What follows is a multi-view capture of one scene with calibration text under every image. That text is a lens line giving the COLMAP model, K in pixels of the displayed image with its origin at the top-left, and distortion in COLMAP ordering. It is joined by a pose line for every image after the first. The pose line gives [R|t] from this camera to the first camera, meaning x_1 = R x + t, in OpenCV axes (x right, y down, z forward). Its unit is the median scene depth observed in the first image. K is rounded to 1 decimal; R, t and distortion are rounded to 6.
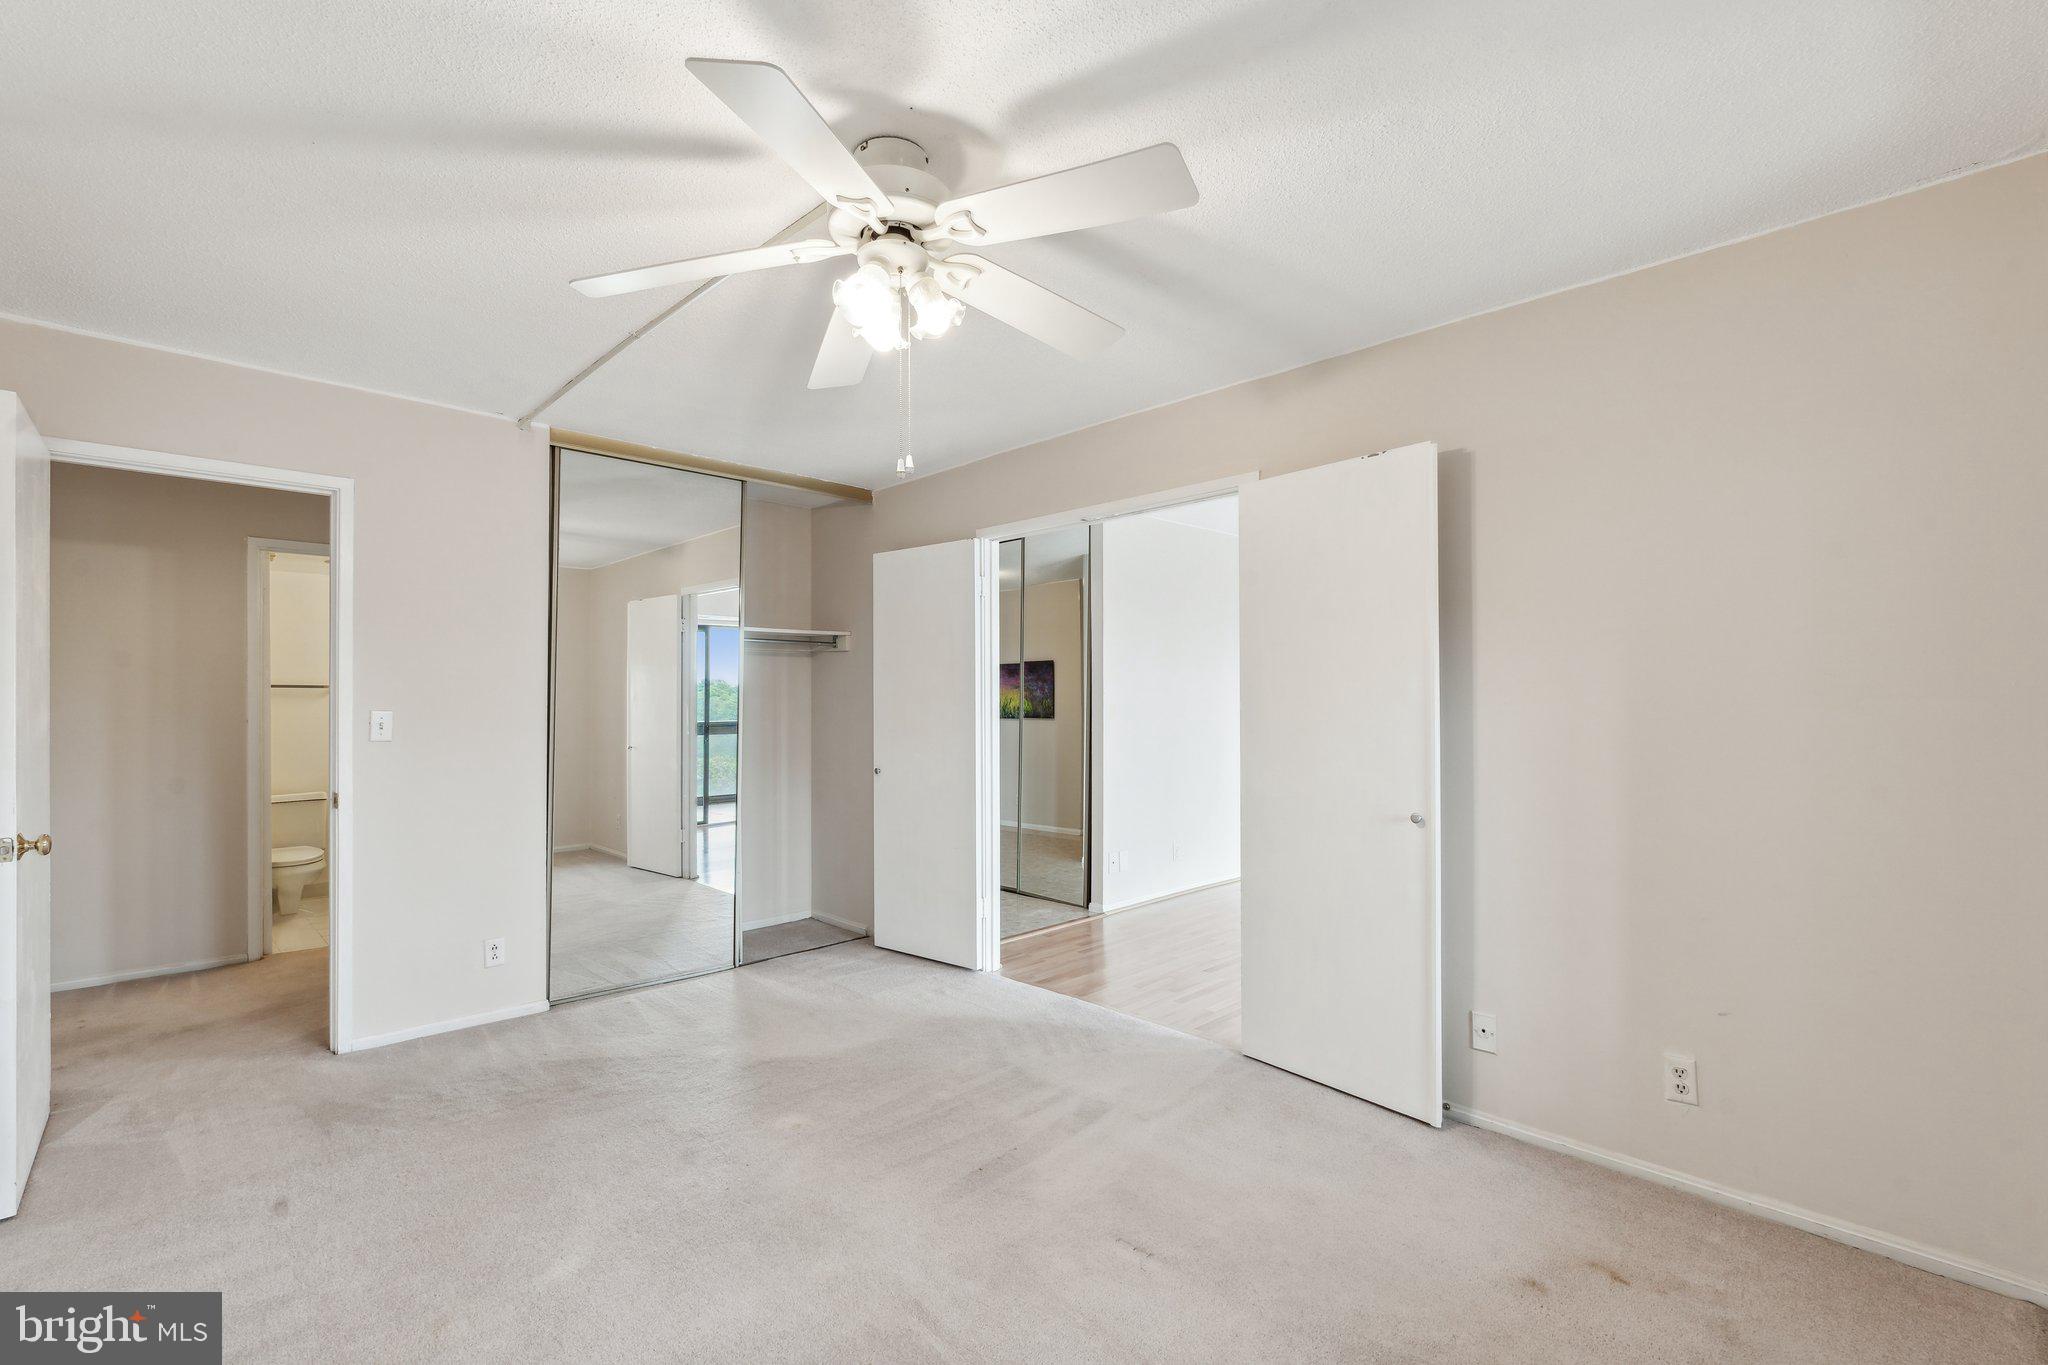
lens RADIAL K [[908.0, 0, 1015.0], [0, 908.0, 692.5], [0, 0, 1]] dist [-0.008481, 0.002370]
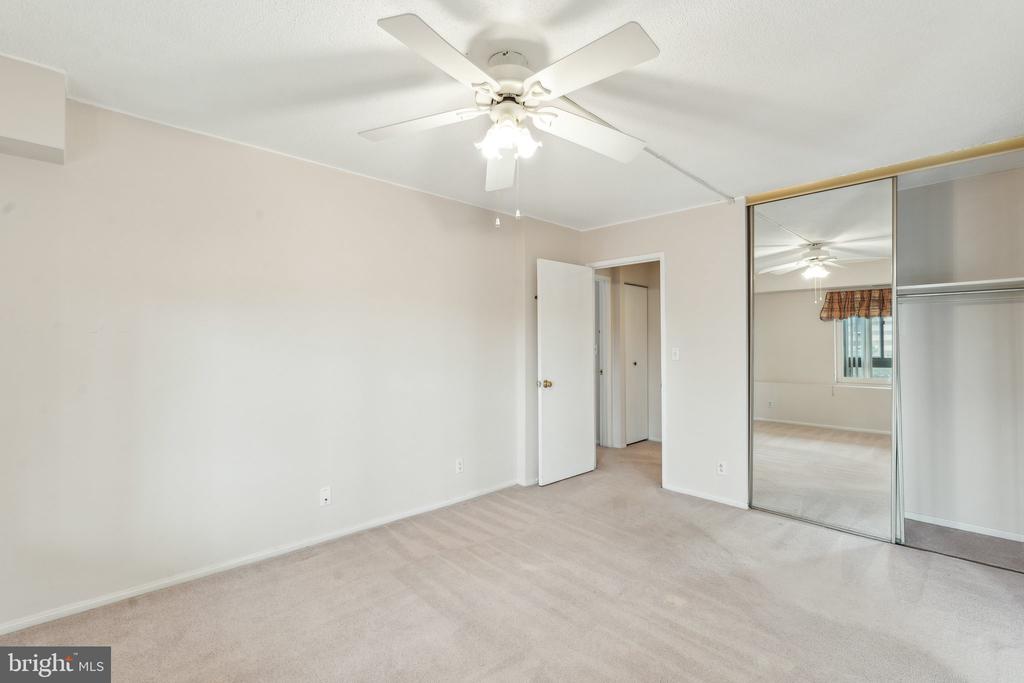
lens RADIAL K [[454.0, 0, 506.8], [0, 454.0, 336.9], [0, 0, 1]] dist [-0.008481, 0.002370]
pose [[-0.000968, -0.013663, -0.999906, 0.432051], [0.009922, 0.999857, -0.013672, 0.004040], [0.999950, -0.009934, -0.000832, 0.522674]]
